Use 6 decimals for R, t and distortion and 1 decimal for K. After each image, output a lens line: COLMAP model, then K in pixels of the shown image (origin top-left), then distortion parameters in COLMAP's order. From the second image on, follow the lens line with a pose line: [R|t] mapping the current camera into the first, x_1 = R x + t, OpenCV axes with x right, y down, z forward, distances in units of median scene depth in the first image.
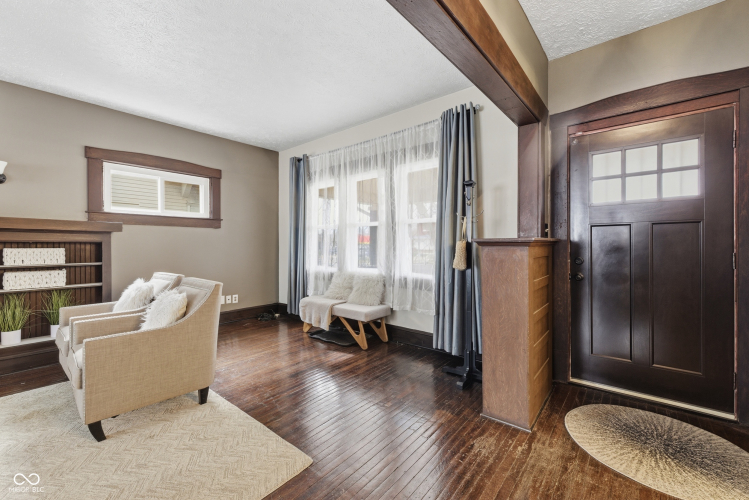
lens RADIAL K [[315.7, 0, 377.7], [0, 315.7, 246.0], [0, 0, 1]] dist [0.004267, 0.000422]
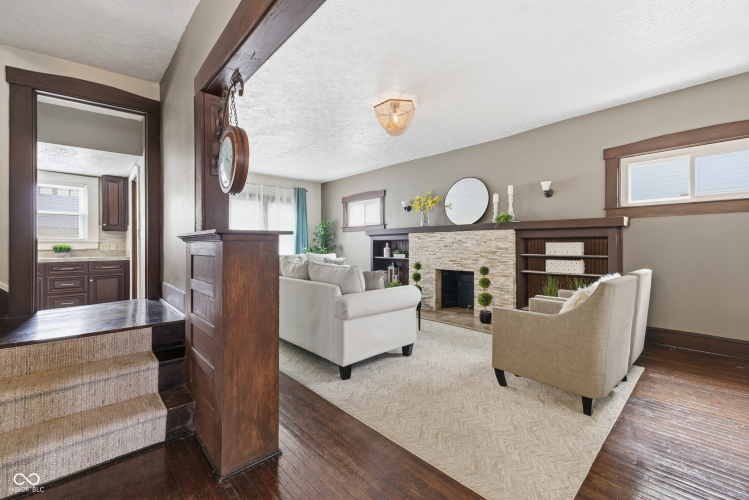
lens RADIAL K [[315.7, 0, 371.5], [0, 315.7, 246.7], [0, 0, 1]] dist [0.004267, 0.000422]
pose [[-0.142767, 0.008657, -0.989718, 0.305310], [0.003632, 0.999960, 0.008223, 0.010478], [0.989750, -0.002420, -0.142793, 0.384828]]
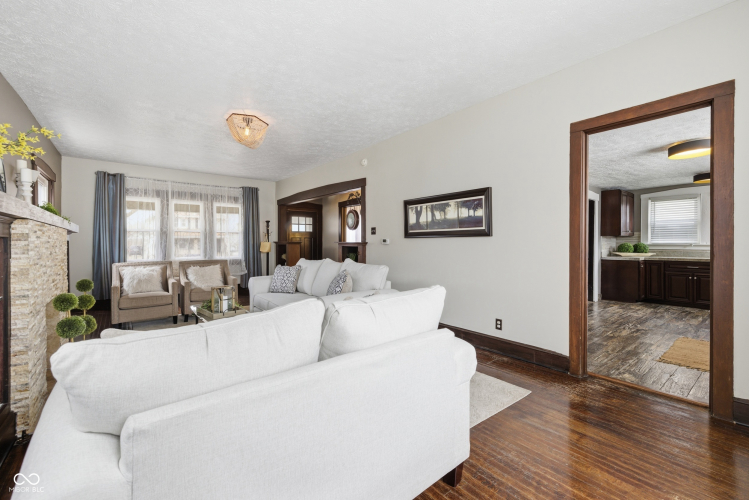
lens RADIAL K [[315.7, 0, 374.9], [0, 315.7, 248.5], [0, 0, 1]] dist [0.004267, 0.000422]
pose [[0.204547, -0.015703, 0.978731, -1.914677], [0.004223, 0.999876, 0.015159, 0.002894], [-0.978848, 0.001032, 0.204588, -0.424222]]
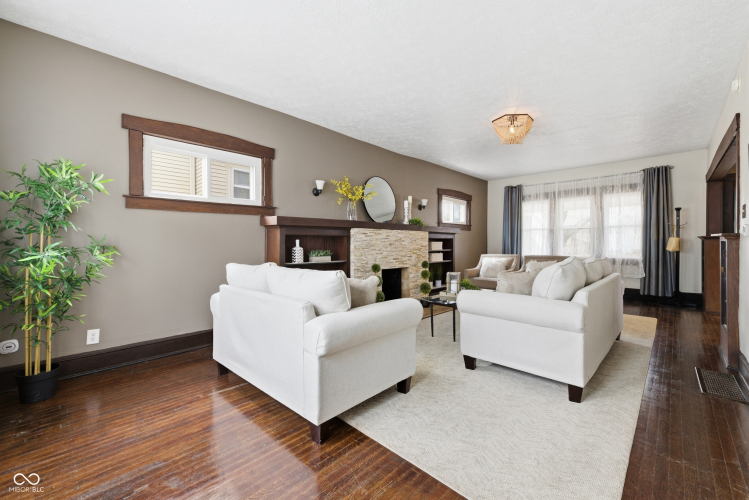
lens RADIAL K [[315.7, 0, 369.0], [0, 315.7, 245.4], [0, 0, 1]] dist [0.004267, 0.000422]
pose [[0.996645, -0.000368, -0.081851, -1.278819], [0.000572, 0.999997, 0.002479, 0.023382], [0.081850, -0.002518, 0.996641, -0.996379]]
